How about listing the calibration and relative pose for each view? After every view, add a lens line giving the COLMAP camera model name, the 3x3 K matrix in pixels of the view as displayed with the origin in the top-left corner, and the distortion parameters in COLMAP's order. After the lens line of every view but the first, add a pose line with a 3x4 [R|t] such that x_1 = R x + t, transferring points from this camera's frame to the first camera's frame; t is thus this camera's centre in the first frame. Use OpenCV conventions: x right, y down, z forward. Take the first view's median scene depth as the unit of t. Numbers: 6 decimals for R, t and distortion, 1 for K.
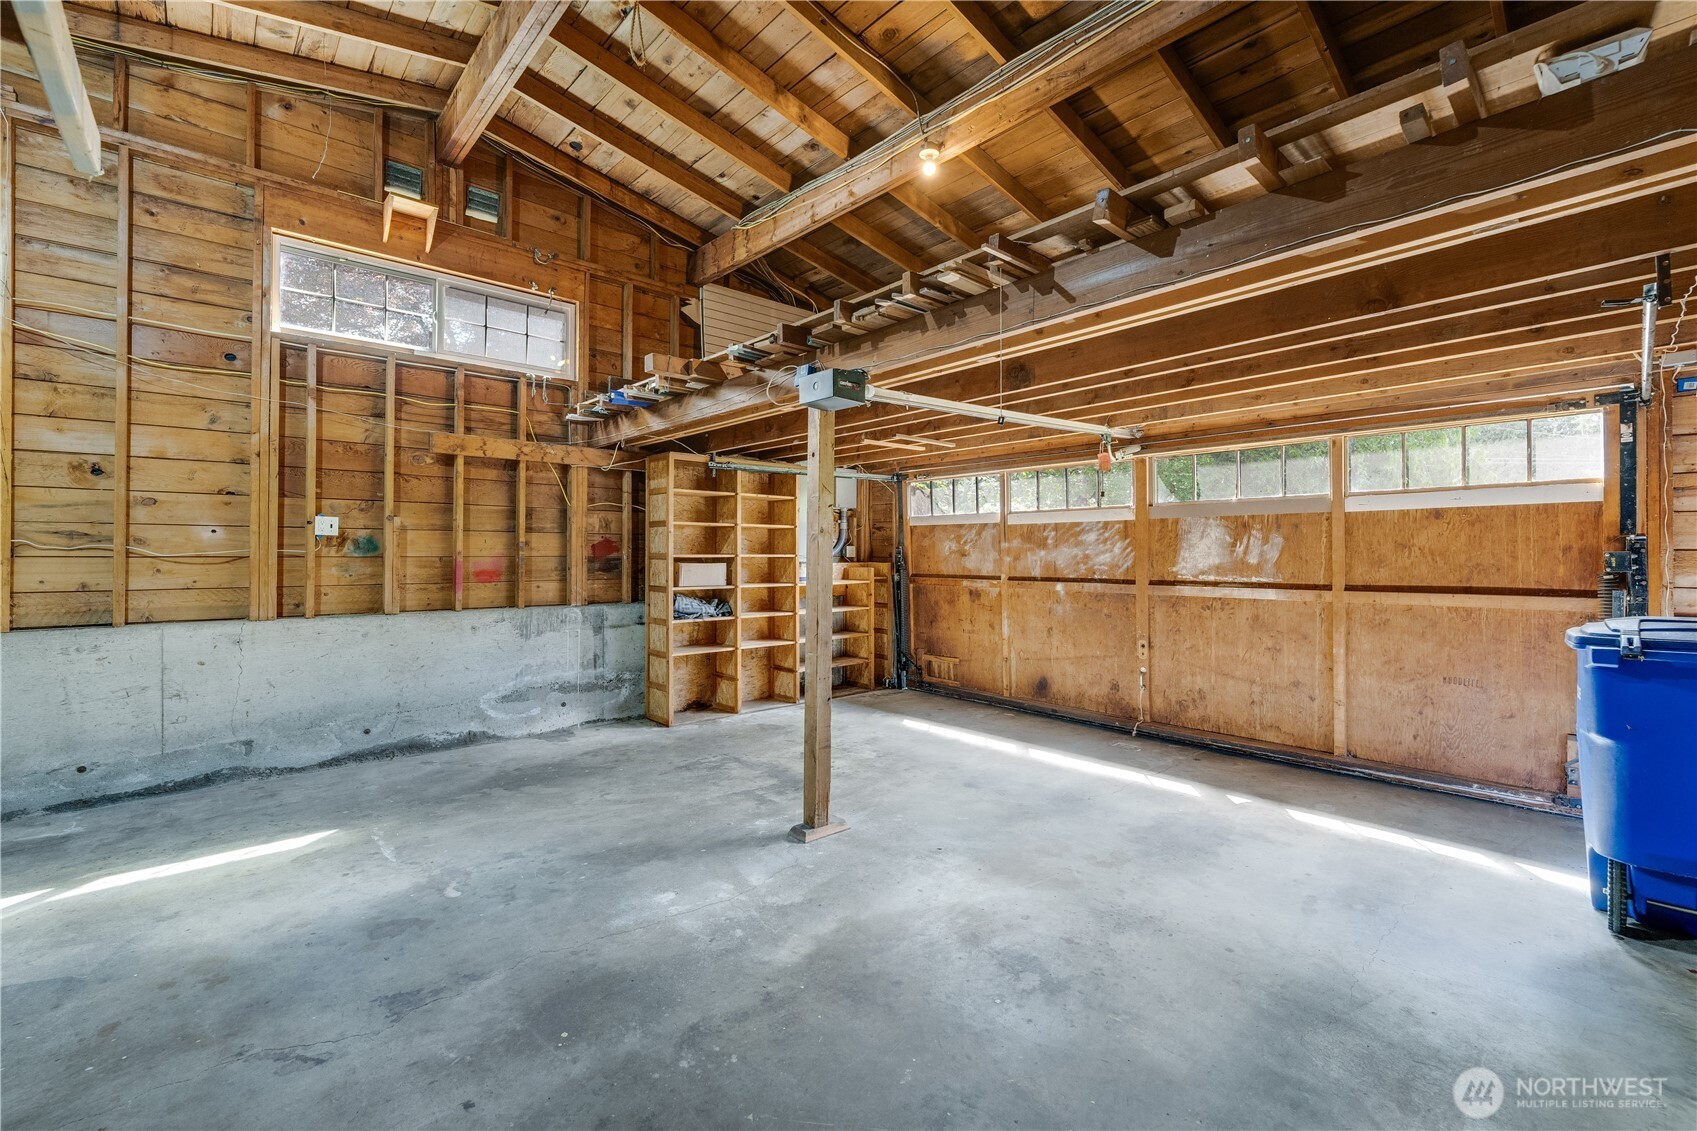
lens RADIAL K [[711.9, 0, 849.4], [0, 711.9, 554.5], [0, 0, 1]] dist [0.000828, -0.000324]
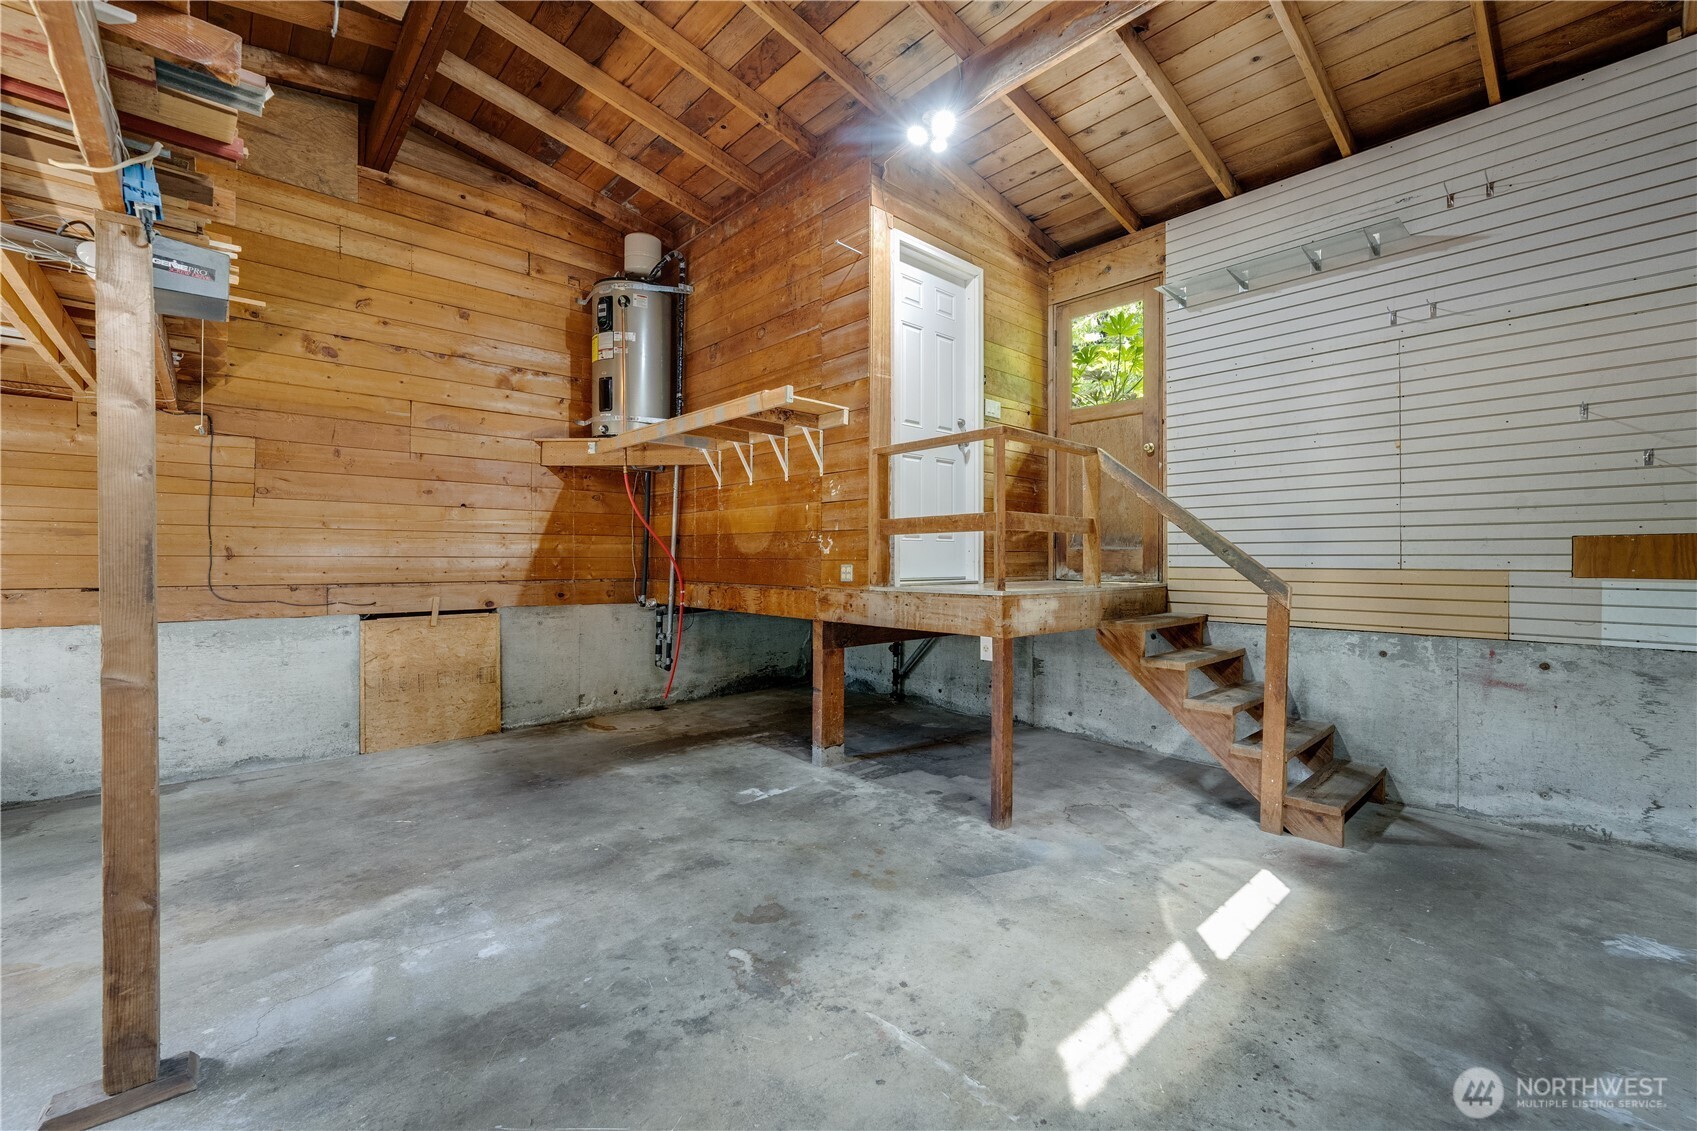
lens RADIAL K [[711.9, 0, 849.4], [0, 711.9, 554.5], [0, 0, 1]] dist [0.000828, -0.000324]
pose [[-0.999995, -0.001868, -0.002462, -0.680619], [-0.001853, 0.999980, -0.005980, 0.002262], [0.002473, -0.005976, -0.999979, 1.841183]]
